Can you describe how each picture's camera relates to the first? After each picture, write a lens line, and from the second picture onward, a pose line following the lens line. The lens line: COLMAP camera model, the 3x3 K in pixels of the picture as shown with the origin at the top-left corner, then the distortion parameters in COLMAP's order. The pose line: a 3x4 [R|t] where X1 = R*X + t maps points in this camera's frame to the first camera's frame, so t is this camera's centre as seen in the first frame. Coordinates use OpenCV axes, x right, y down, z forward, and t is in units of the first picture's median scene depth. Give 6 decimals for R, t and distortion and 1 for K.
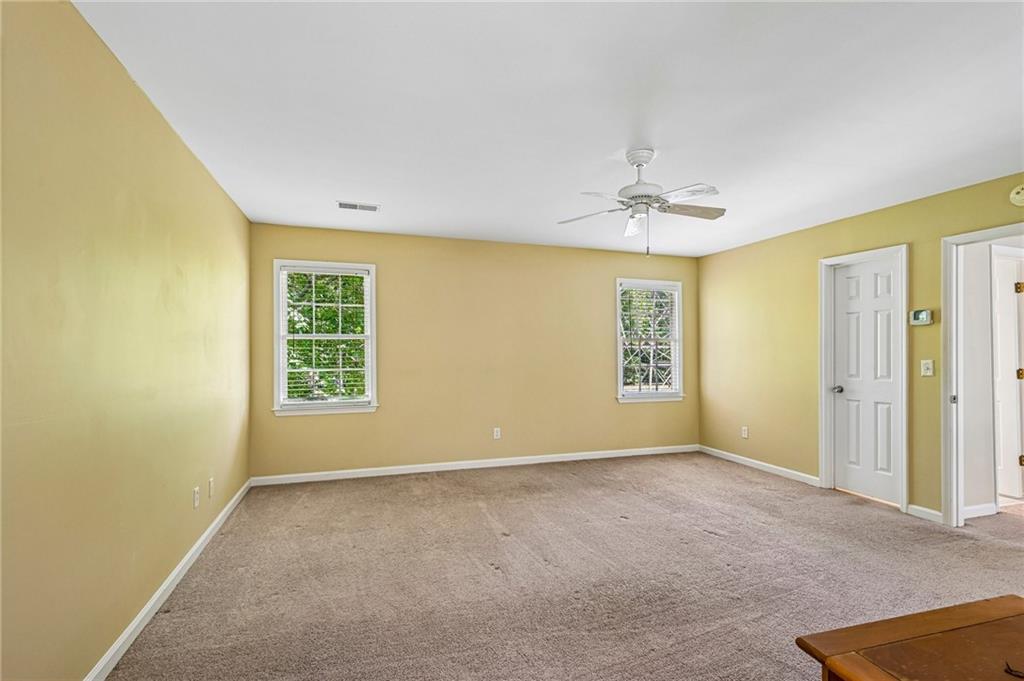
lens RADIAL K [[481.9, 0, 518.1], [0, 481.9, 351.2], [0, 0, 1]] dist [0.006110, -0.000984]
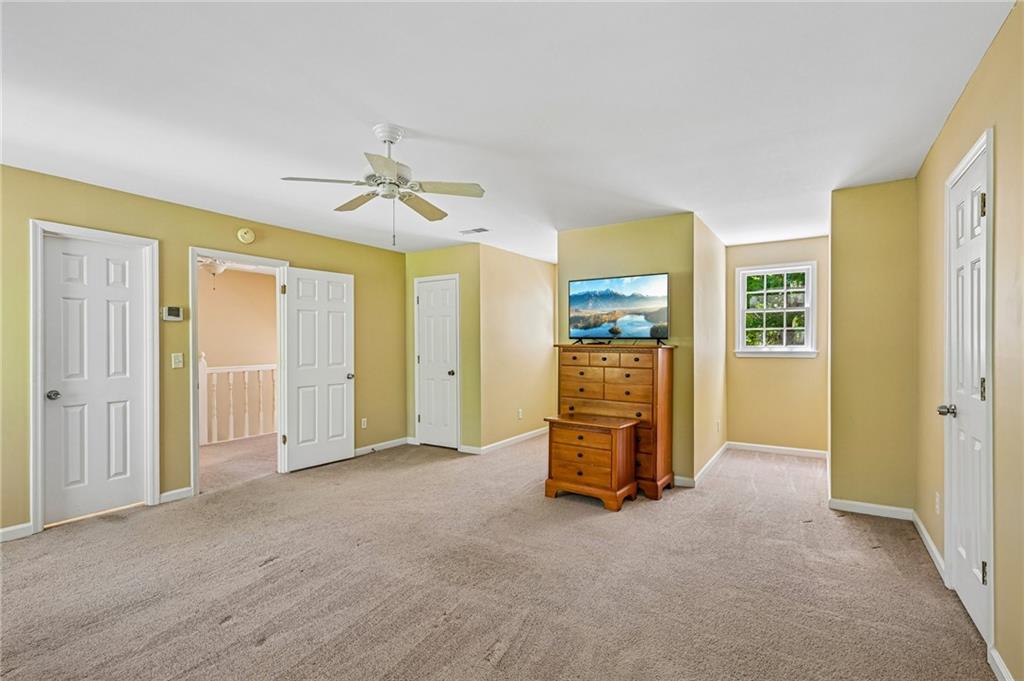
lens RADIAL K [[481.9, 0, 511.8], [0, 481.9, 345.6], [0, 0, 1]] dist [0.006110, -0.000984]
pose [[-0.634050, -0.001278, 0.773291, -0.443379], [-0.000215, 0.999999, 0.001477, -0.001437], [-0.773292, 0.000770, -0.634050, 1.032907]]
